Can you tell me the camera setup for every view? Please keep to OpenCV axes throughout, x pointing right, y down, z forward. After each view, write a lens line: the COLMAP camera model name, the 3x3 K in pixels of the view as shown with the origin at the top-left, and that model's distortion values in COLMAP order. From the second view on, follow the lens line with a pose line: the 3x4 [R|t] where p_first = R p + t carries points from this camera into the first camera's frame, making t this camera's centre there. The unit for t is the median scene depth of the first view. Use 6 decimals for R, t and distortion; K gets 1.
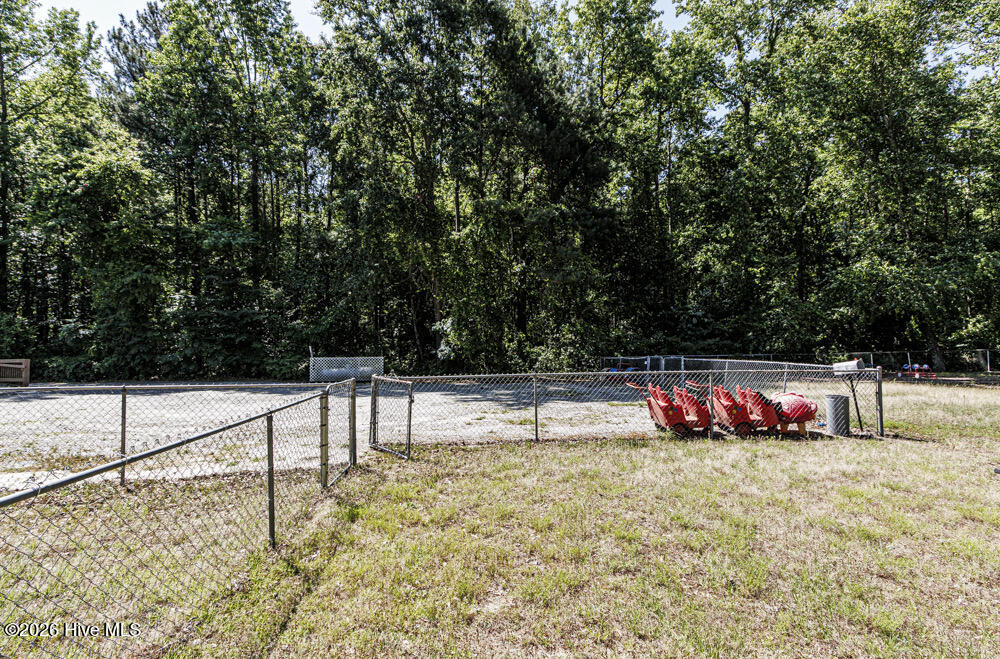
lens RADIAL K [[468.8, 0, 488.7], [0, 468.8, 331.7], [0, 0, 1]] dist [0.000690, -0.000561]
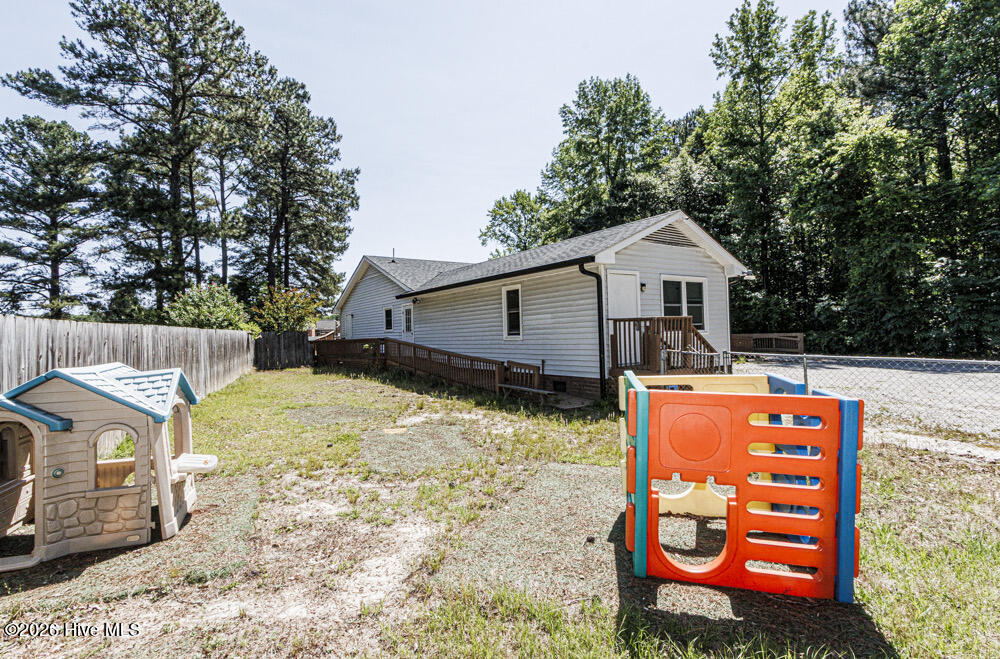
lens RADIAL K [[468.8, 0, 488.7], [0, 468.8, 331.7], [0, 0, 1]] dist [0.000690, -0.000561]
pose [[0.281223, 0.004096, -0.959634, -0.061640], [0.046968, 0.998734, 0.018027, -0.002336], [0.958492, -0.050142, 0.280675, -0.065832]]
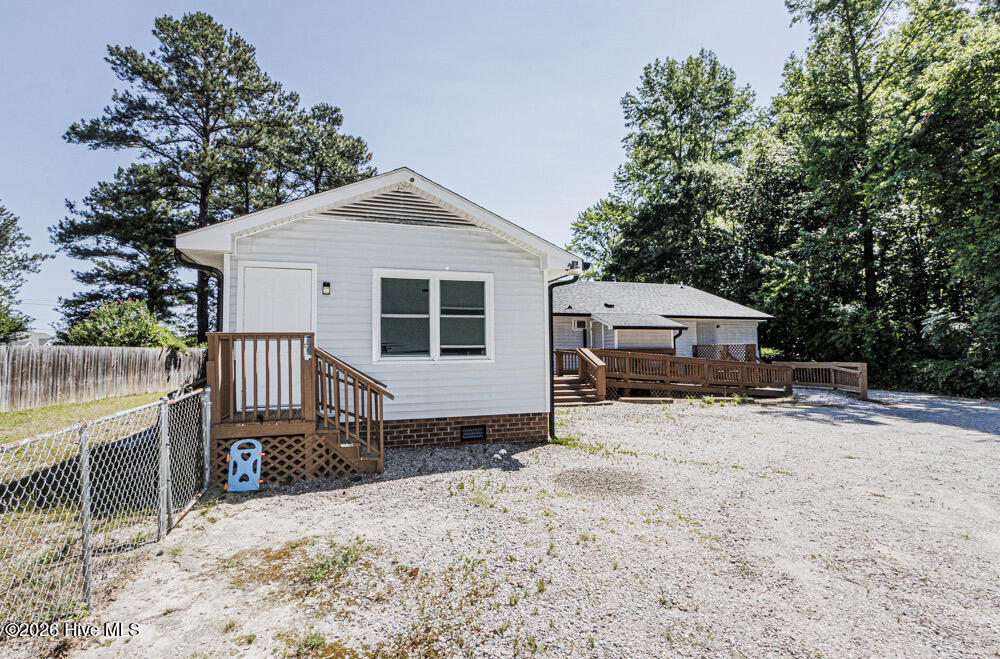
lens RADIAL K [[473.9, 0, 500.0], [0, 473.9, 329.5], [0, 0, 1]] dist [-0.000696, -0.000314]
pose [[0.004310, -0.043262, -0.999054, -0.157269], [0.034996, 0.998458, -0.043085, 0.013205], [0.999378, -0.034778, 0.005818, 0.317918]]
